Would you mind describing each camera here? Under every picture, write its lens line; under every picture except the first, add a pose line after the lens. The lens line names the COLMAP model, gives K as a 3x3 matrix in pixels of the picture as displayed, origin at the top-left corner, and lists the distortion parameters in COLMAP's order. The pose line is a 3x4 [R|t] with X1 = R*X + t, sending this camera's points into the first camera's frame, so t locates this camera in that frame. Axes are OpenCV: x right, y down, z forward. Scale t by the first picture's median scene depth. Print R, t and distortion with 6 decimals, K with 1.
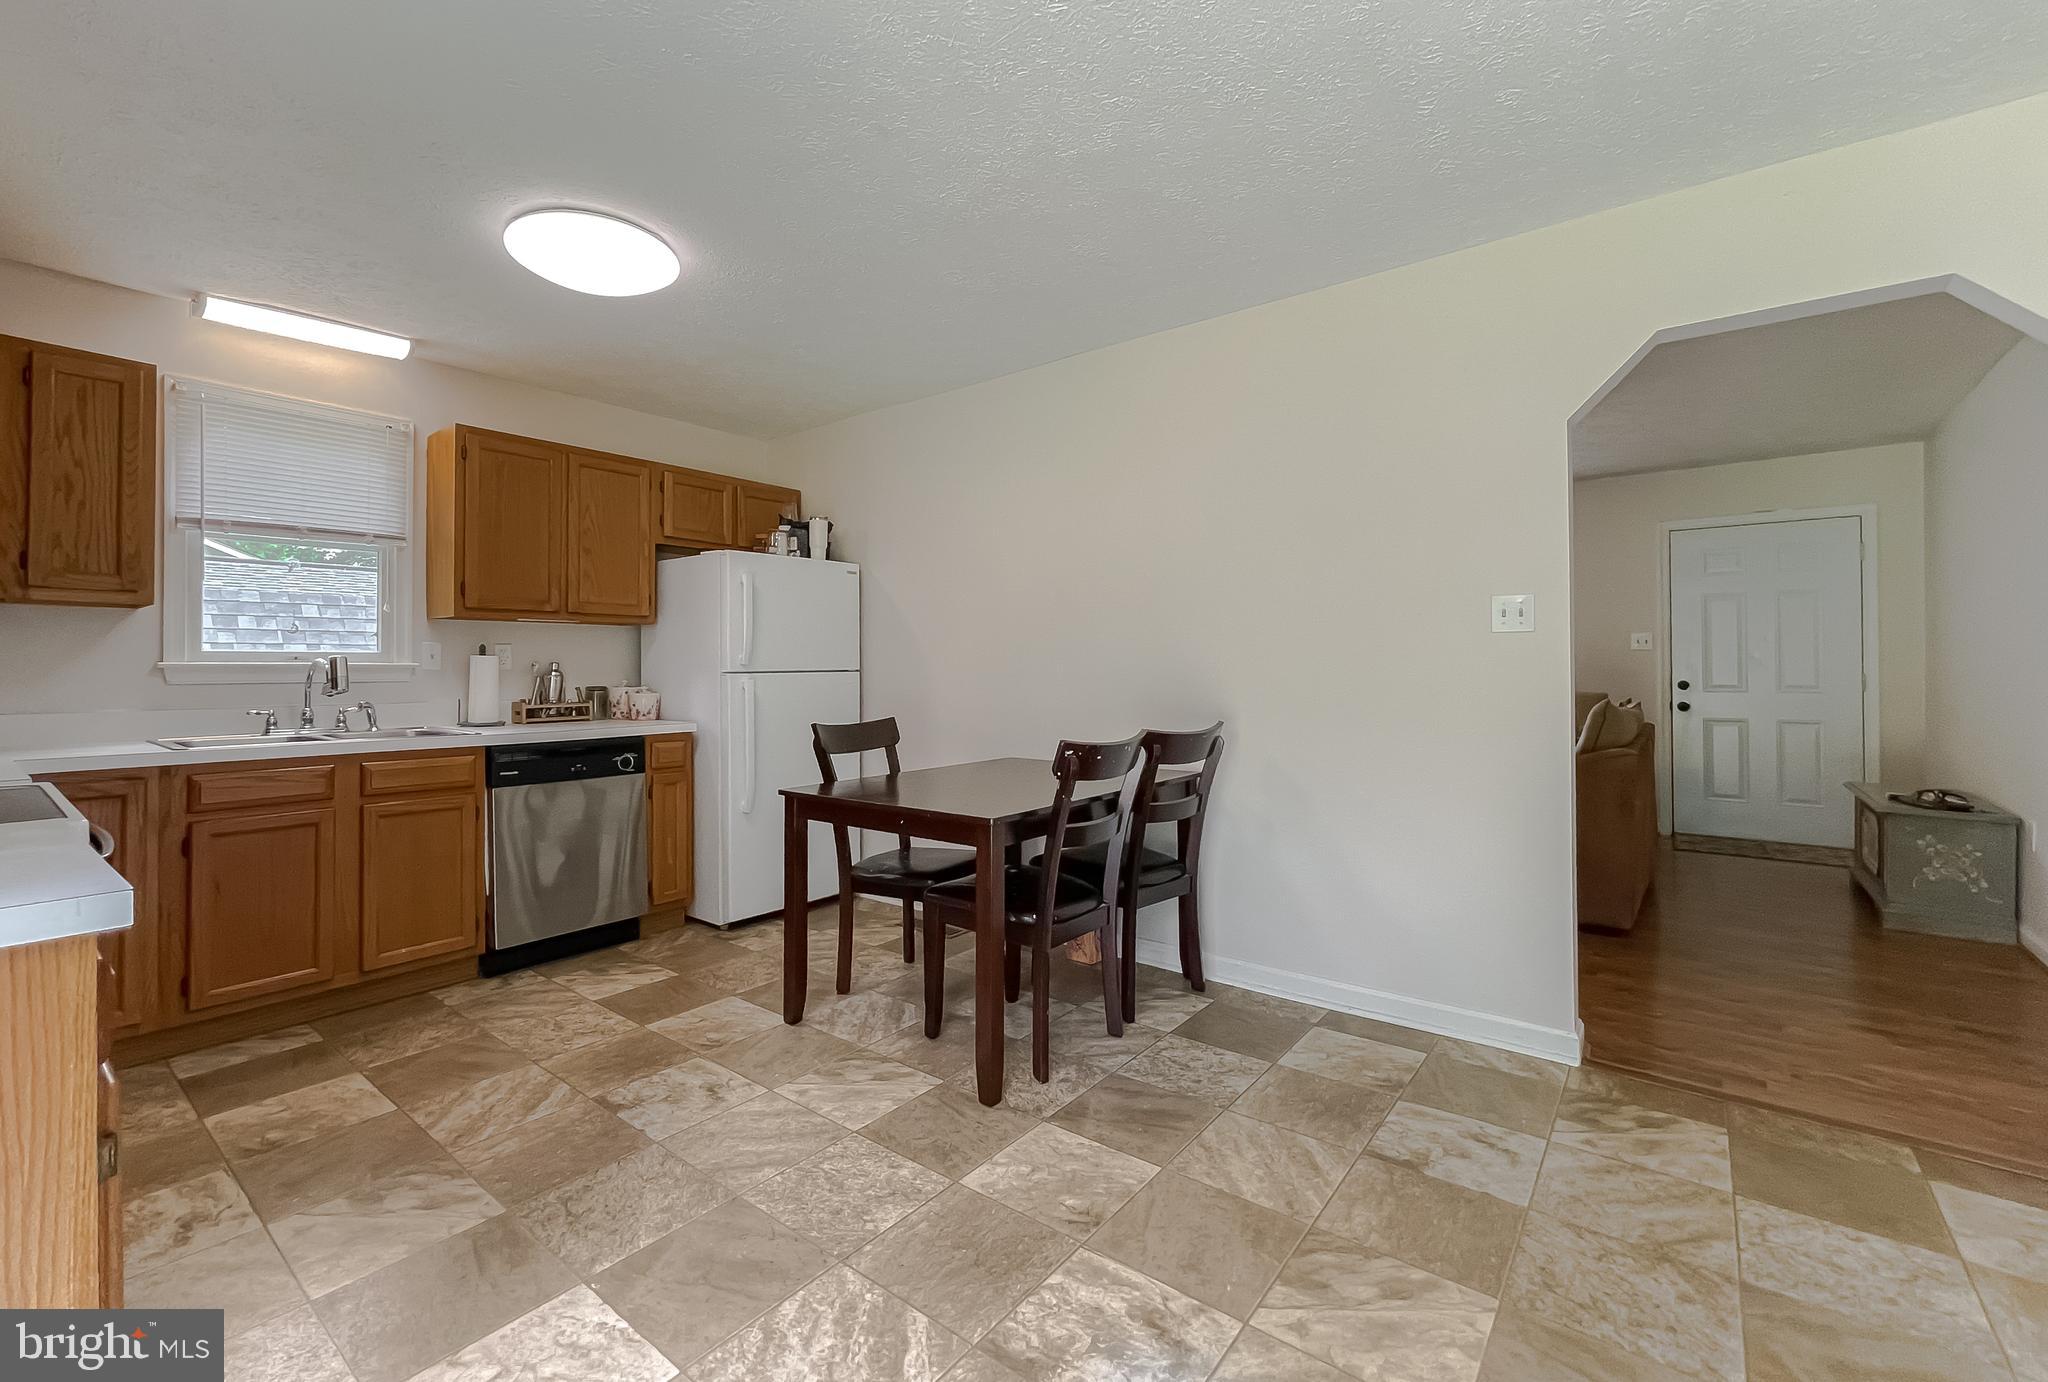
lens RADIAL K [[858.1, 0, 1020.3], [0, 858.1, 661.7], [0, 0, 1]] dist [-0.027054, 0.015024]
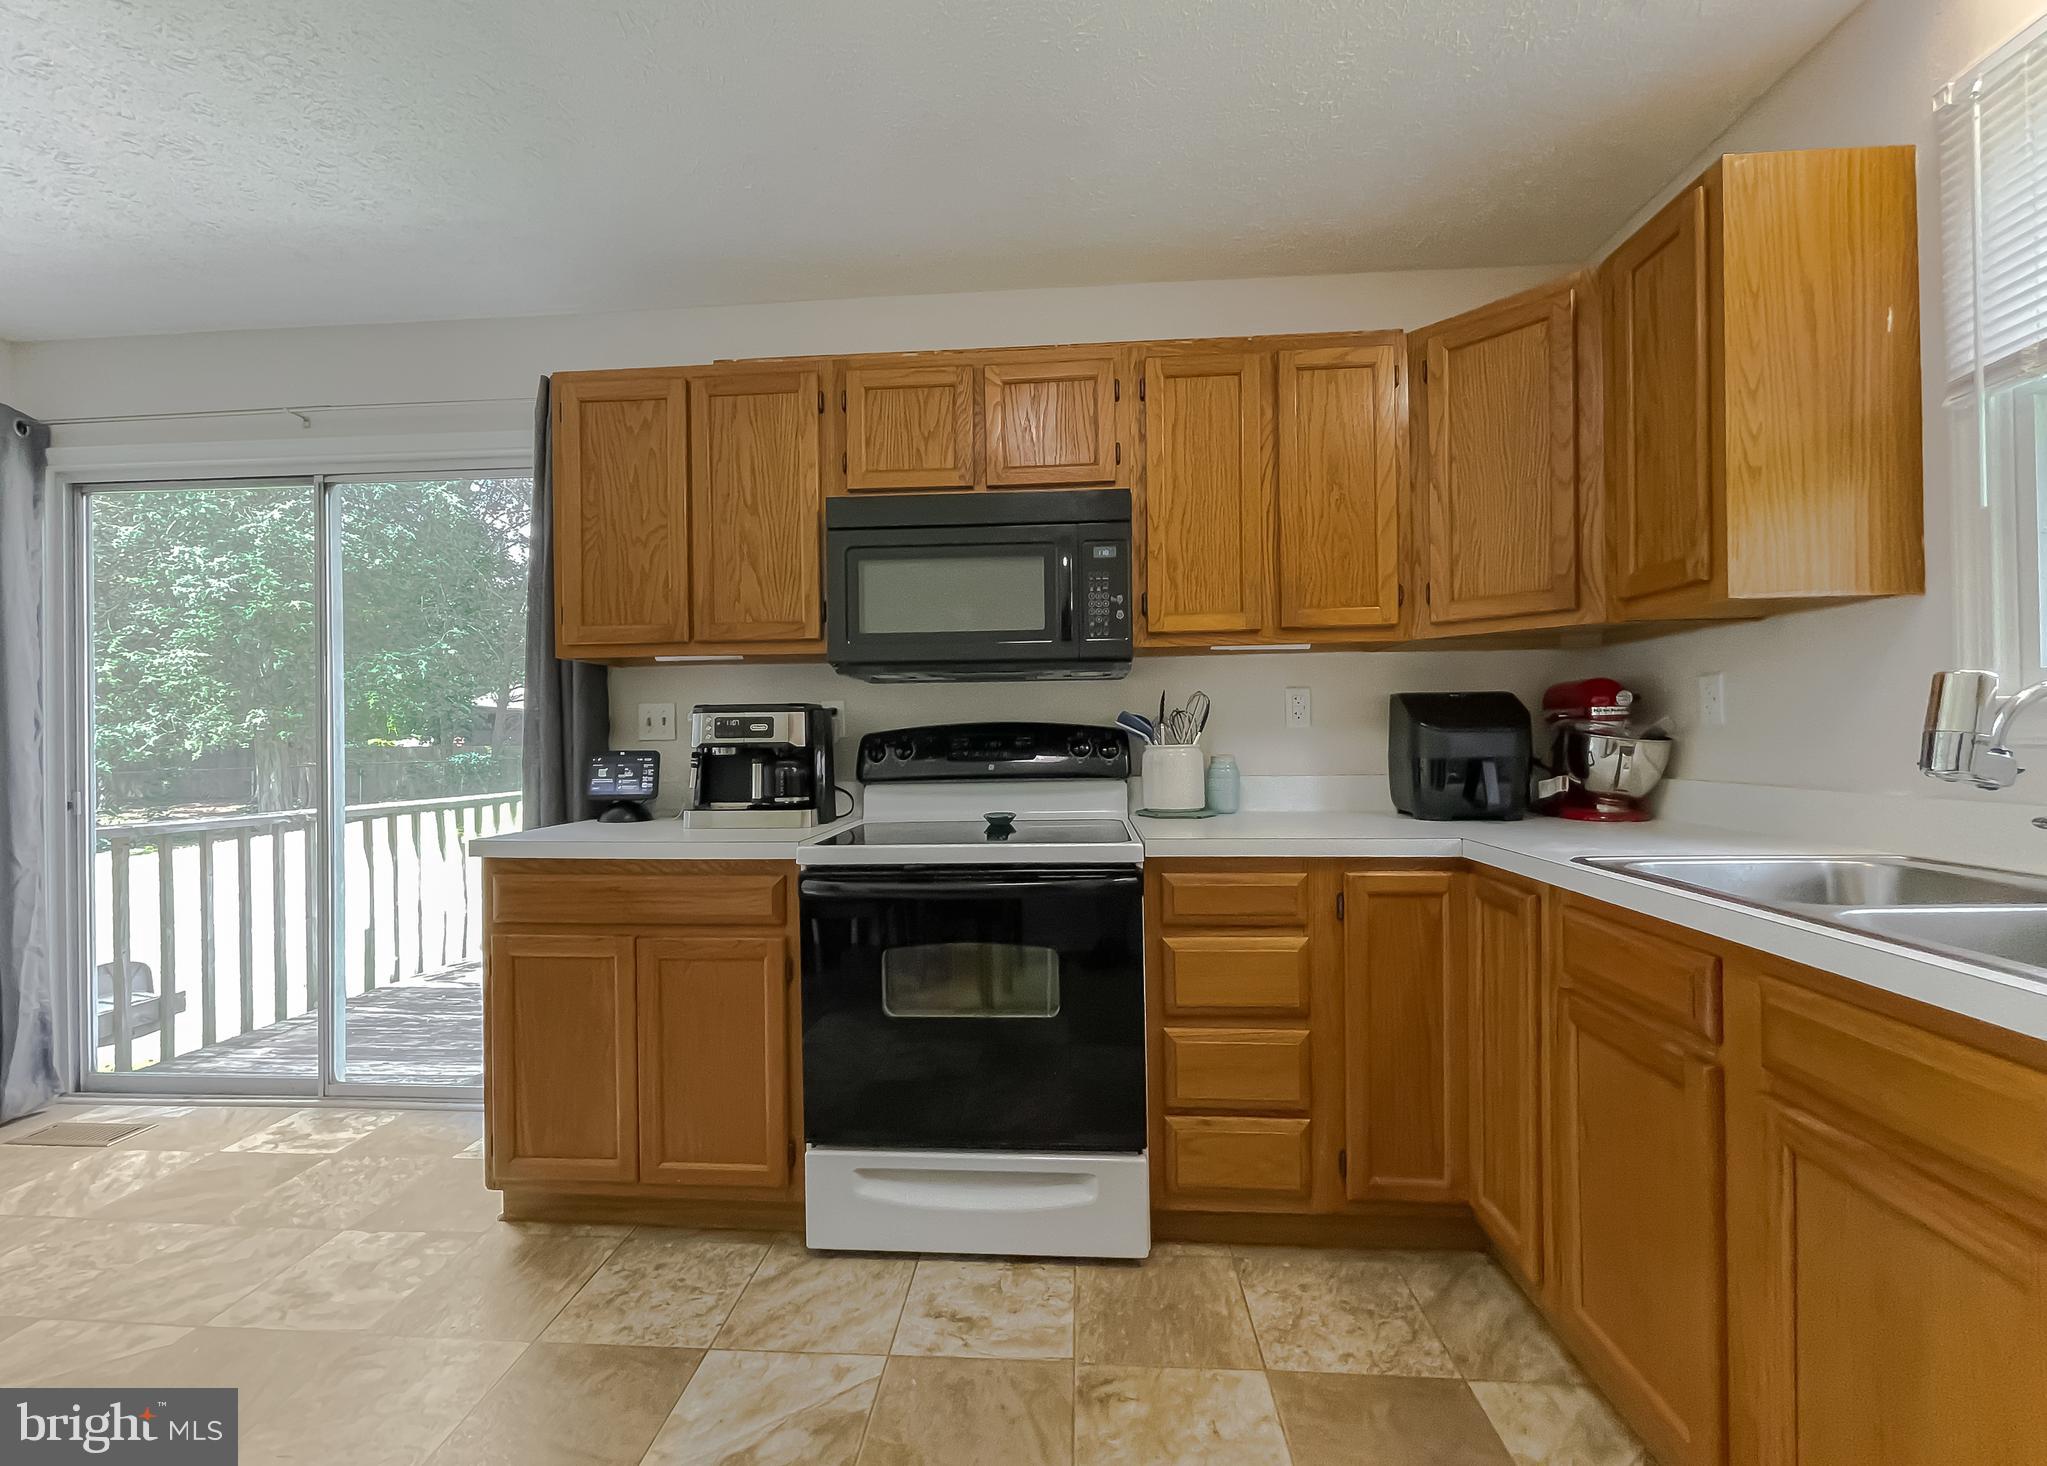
lens RADIAL K [[856.0, 0, 1020.9], [0, 856.0, 736.9], [0, 0, 1]] dist [0.000201, -0.000001]
pose [[-0.831971, 0.015918, -0.554590, -0.293036], [0.022424, 0.999736, -0.004945, 0.011733], [0.554365, -0.016550, -0.832109, 1.043264]]
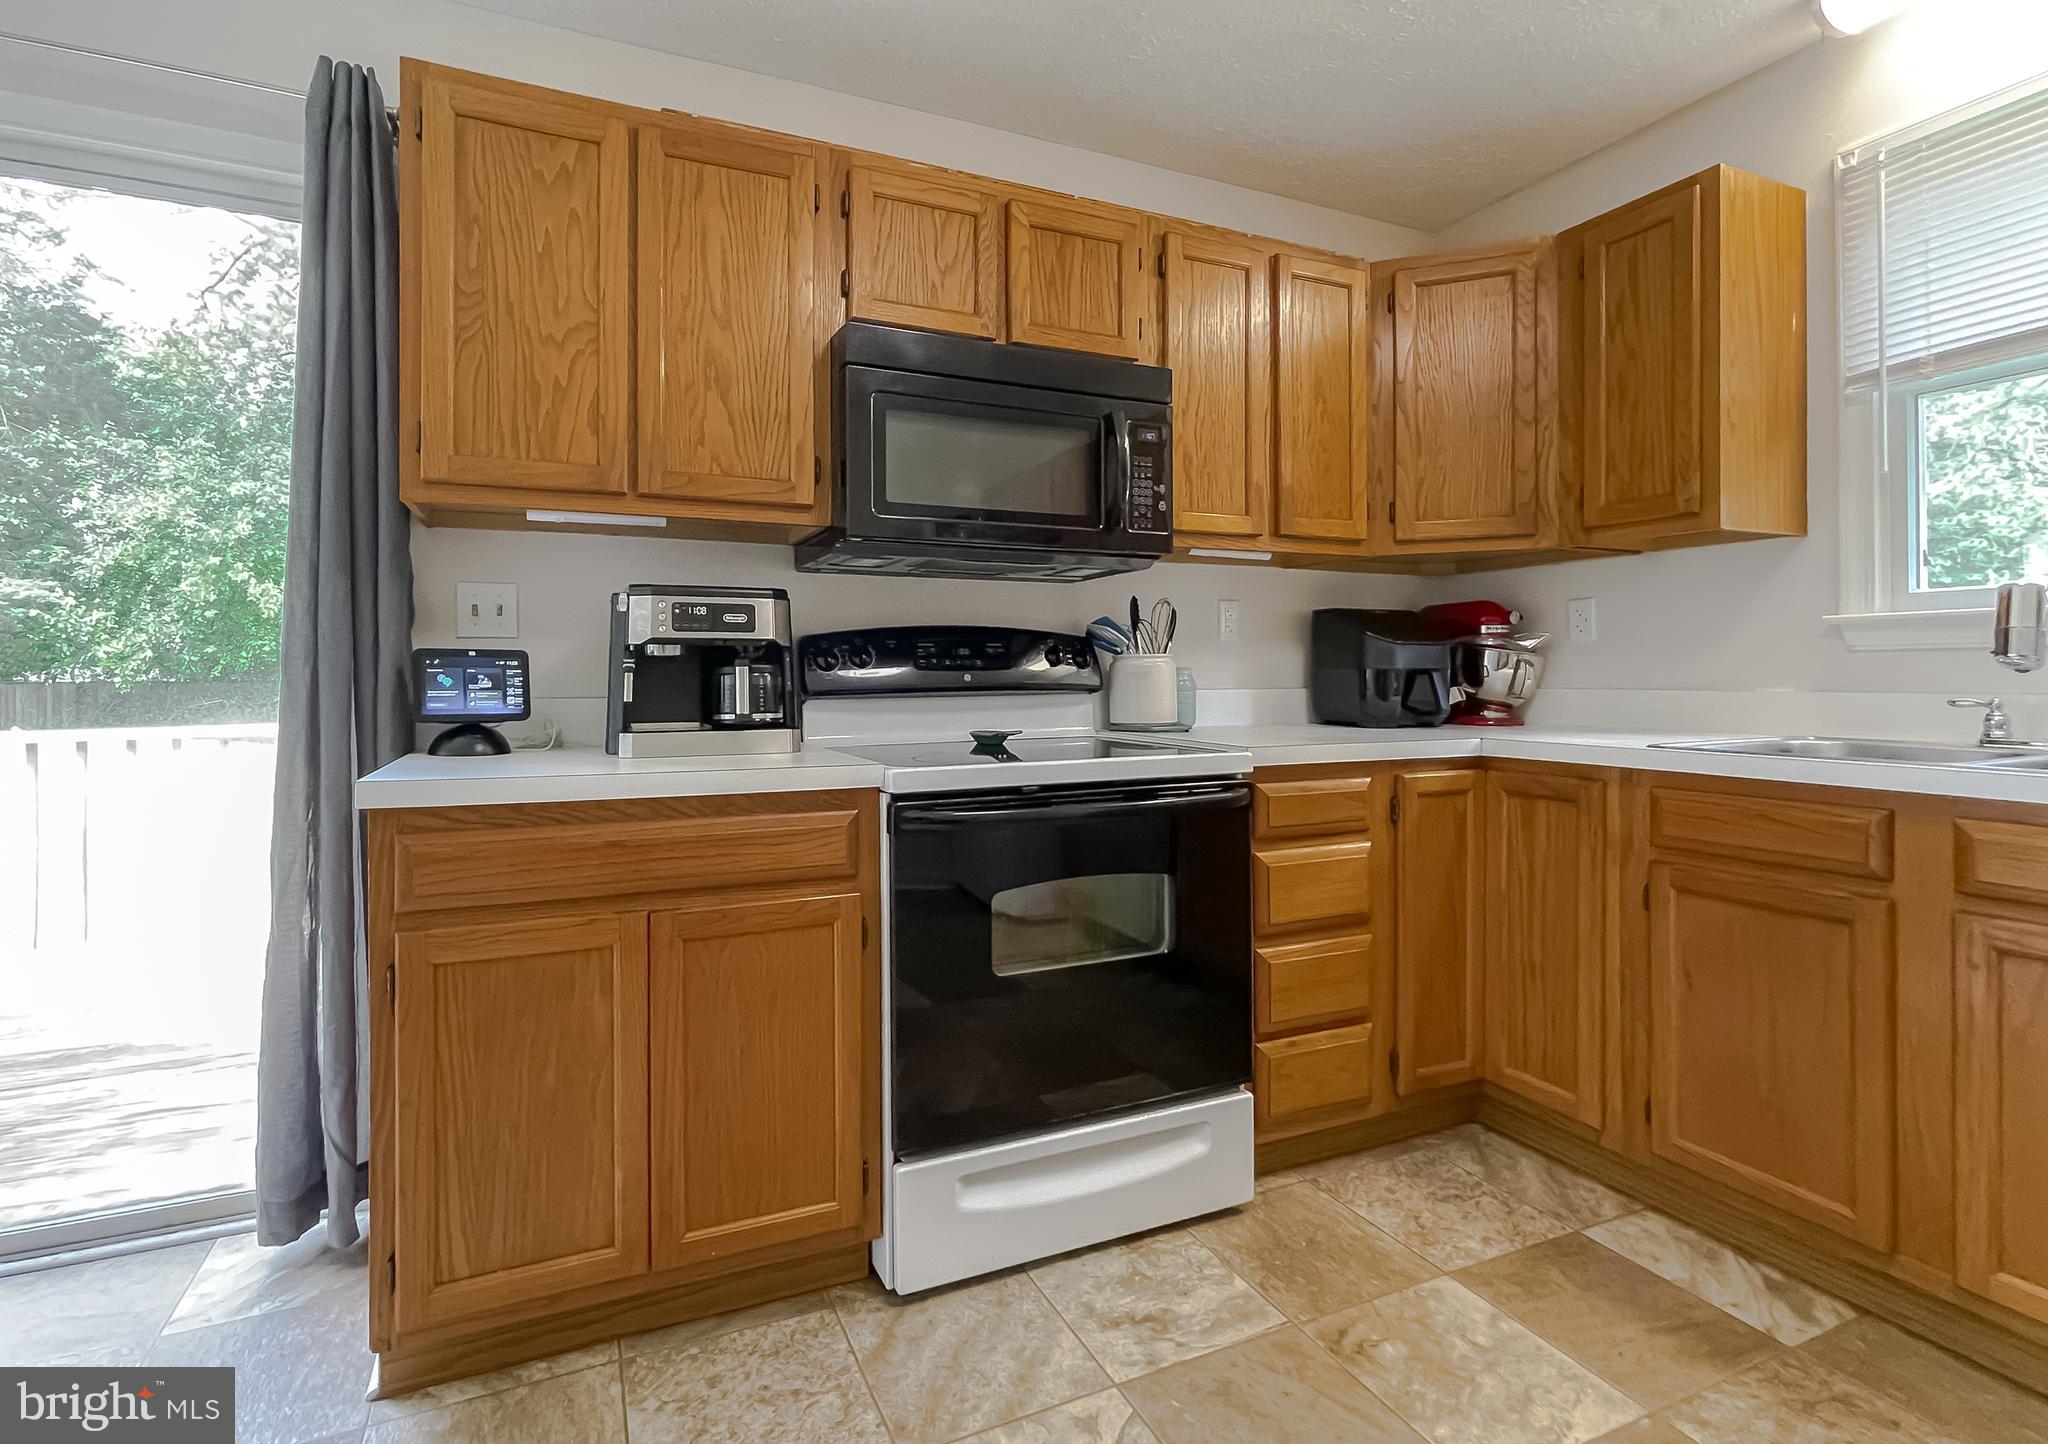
lens RADIAL K [[937.3, 0, 927.8], [0, 937.3, 673.8], [0, 0, 1]] dist [0.000011, 0.001083]
pose [[-0.503197, 0.005028, -0.864157, -0.069504], [0.015393, 0.999877, -0.003145, 0.033417], [0.864035, -0.014885, -0.503212, 0.721595]]
